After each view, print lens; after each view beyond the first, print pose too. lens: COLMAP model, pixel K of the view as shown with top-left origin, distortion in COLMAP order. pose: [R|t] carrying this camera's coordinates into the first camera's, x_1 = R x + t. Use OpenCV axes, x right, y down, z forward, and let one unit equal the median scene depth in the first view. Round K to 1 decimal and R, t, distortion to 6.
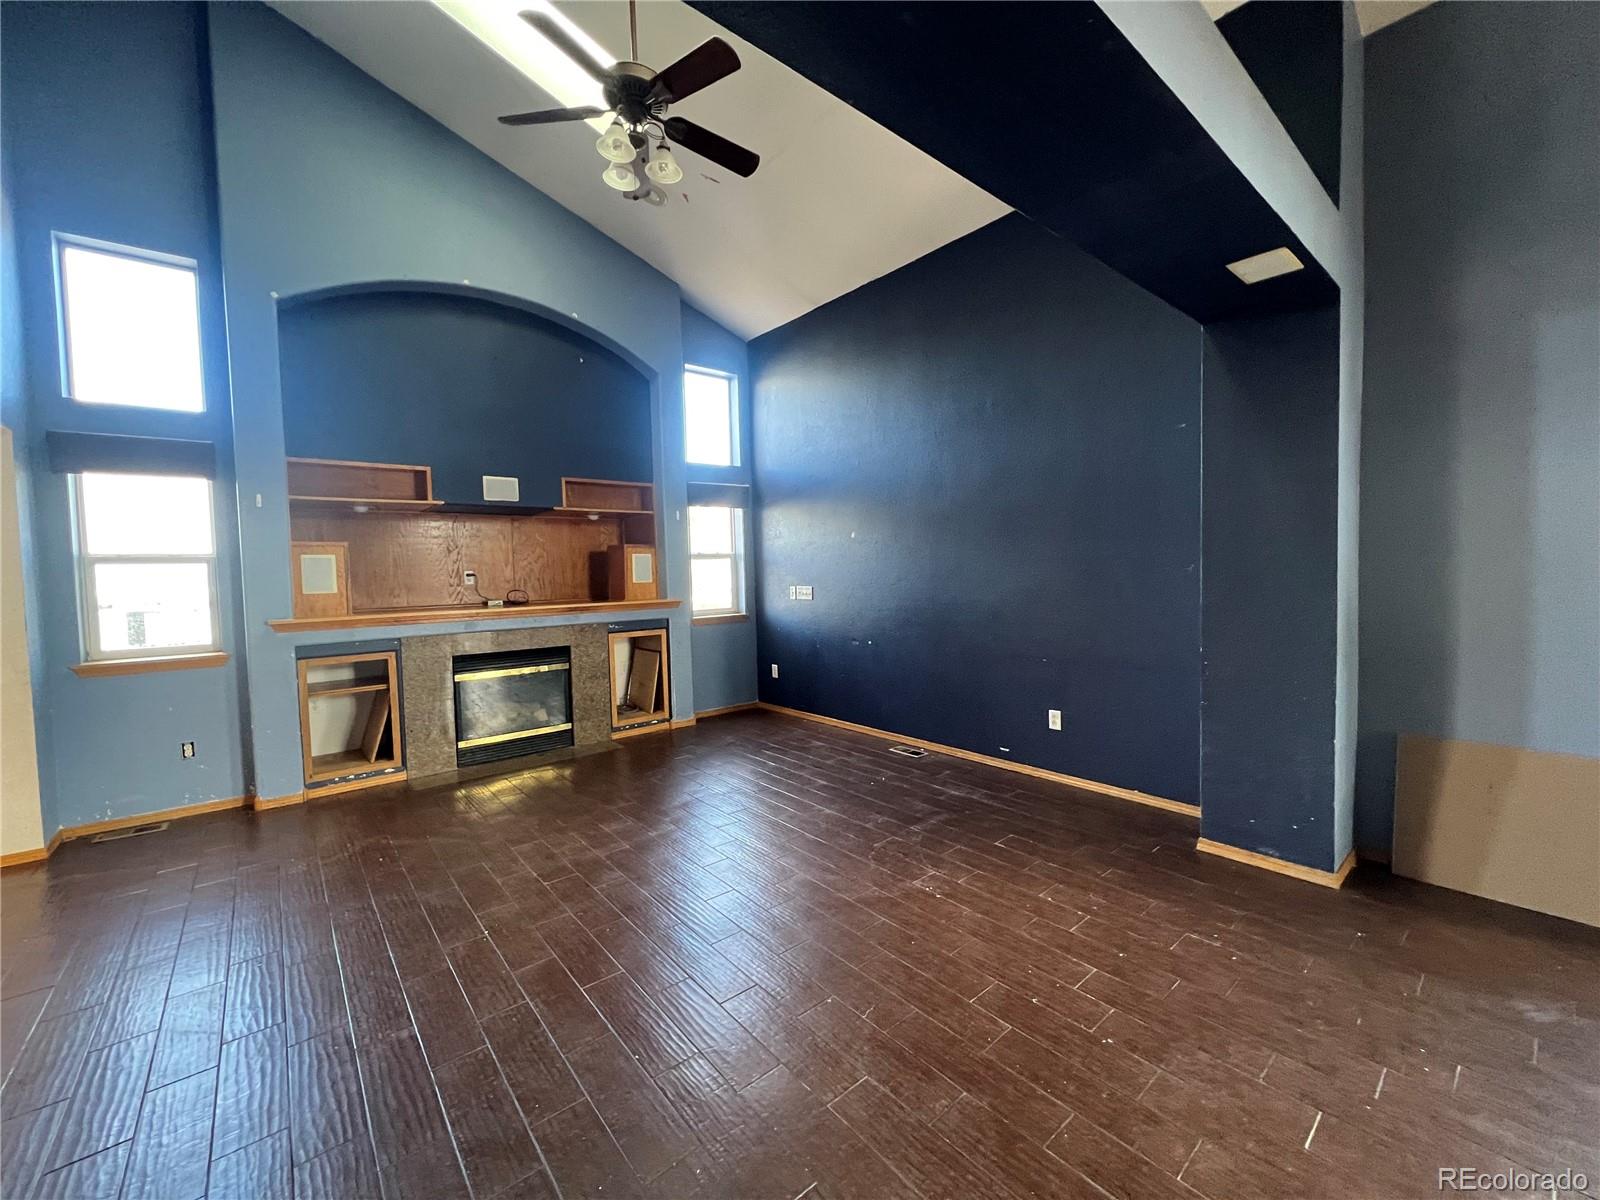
lens RADIAL K [[639.7, 0, 794.5], [0, 639.7, 595.9], [0, 0, 1]] dist [-0.004188, 0.001042]
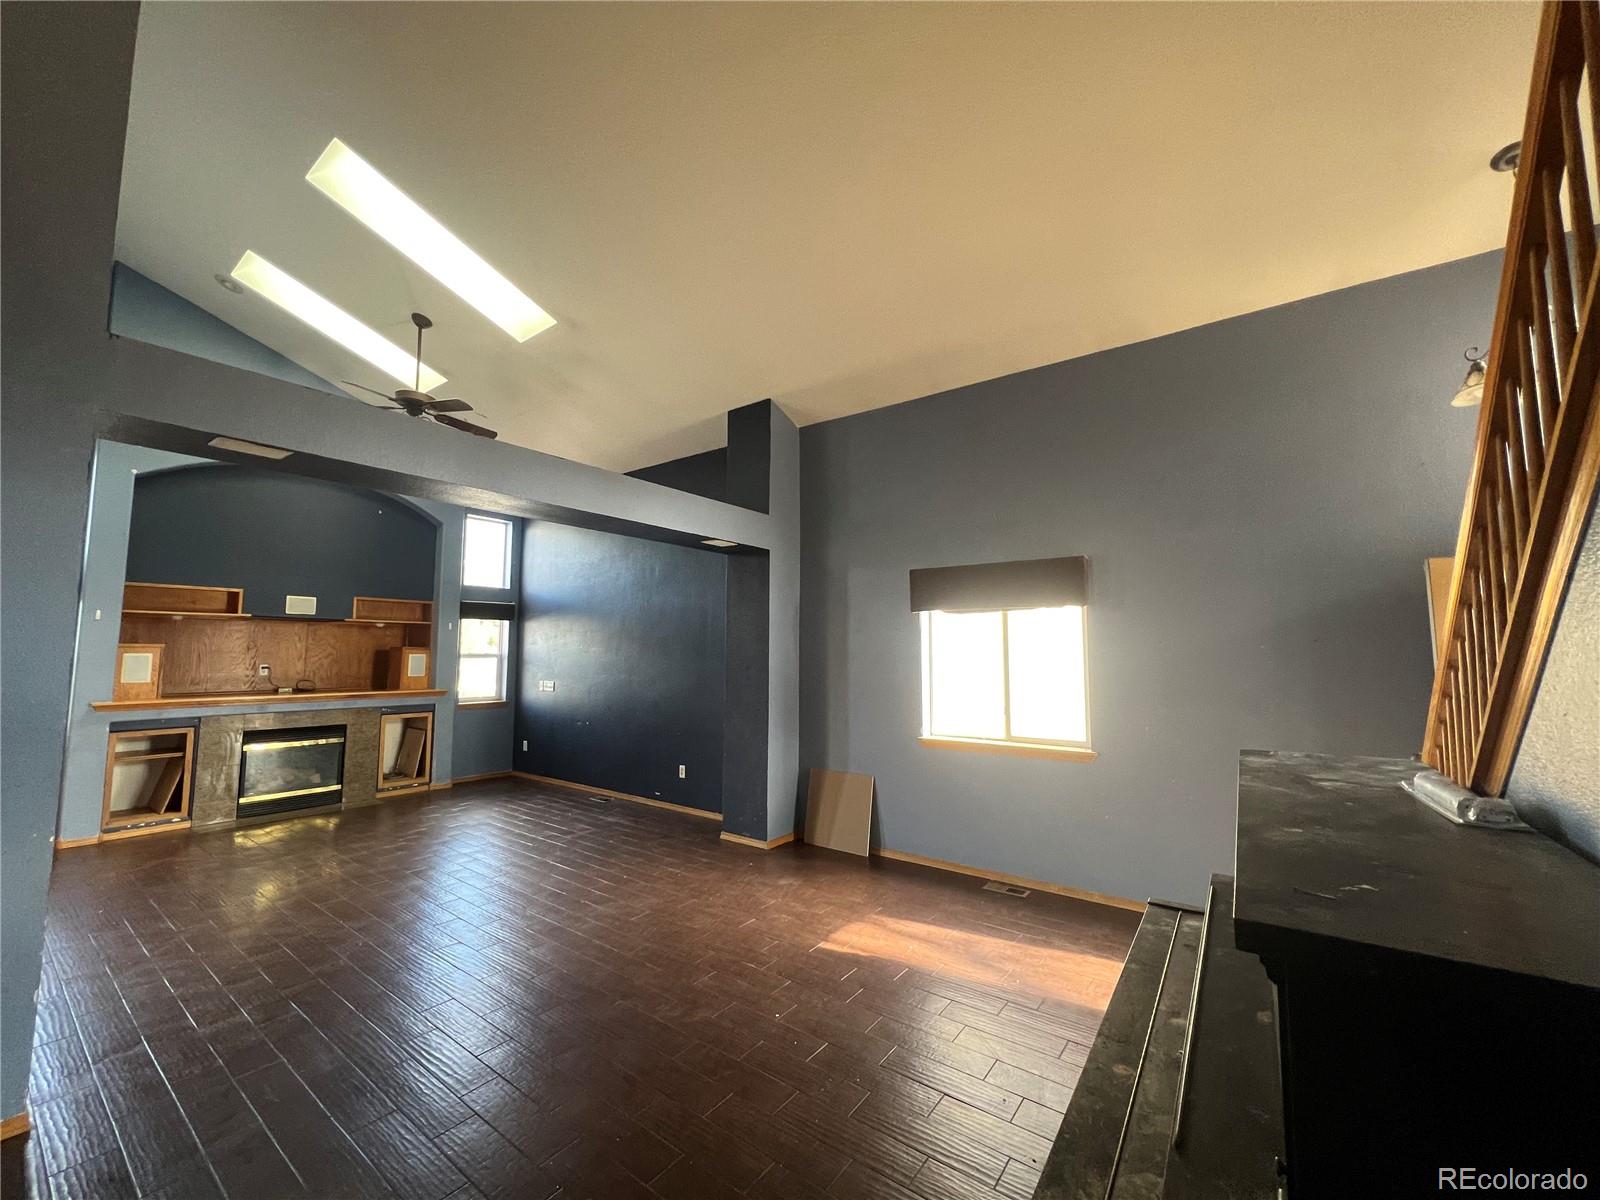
lens RADIAL K [[639.7, 0, 796.9], [0, 639.7, 595.8], [0, 0, 1]] dist [-0.004188, 0.001042]
pose [[0.971062, 0.050939, 0.233334, 0.254682], [-0.019552, 0.990666, -0.134902, -0.028019], [-0.238028, 0.126436, 0.962994, -0.579181]]
